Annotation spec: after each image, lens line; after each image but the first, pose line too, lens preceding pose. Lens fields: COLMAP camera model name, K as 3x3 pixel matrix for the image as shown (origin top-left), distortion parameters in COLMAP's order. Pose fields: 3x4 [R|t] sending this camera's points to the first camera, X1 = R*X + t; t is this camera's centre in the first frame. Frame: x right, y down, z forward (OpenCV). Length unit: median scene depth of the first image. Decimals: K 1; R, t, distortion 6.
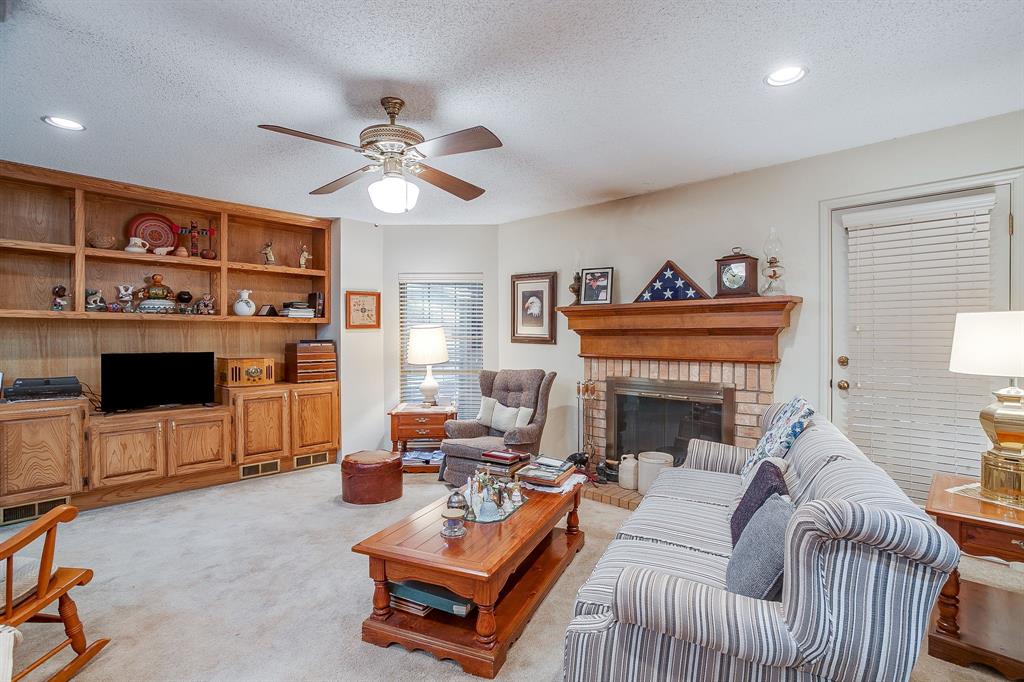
lens RADIAL K [[503.1, 0, 514.9], [0, 503.1, 341.1], [0, 0, 1]] dist [-0.034945, 0.028475]
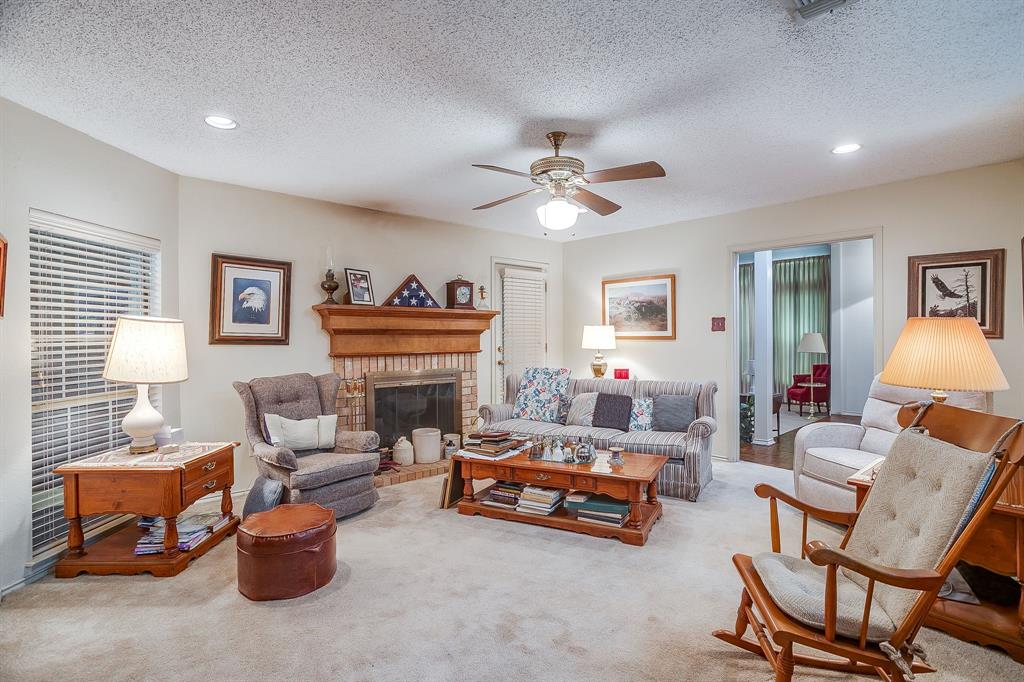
lens RADIAL K [[503.1, 0, 514.9], [0, 503.1, 341.1], [0, 0, 1]] dist [-0.034945, 0.028475]
pose [[0.083718, -0.010780, 0.996431, -0.897626], [0.012237, 0.999877, 0.009790, -0.004614], [-0.996414, 0.011374, 0.083839, 0.630721]]
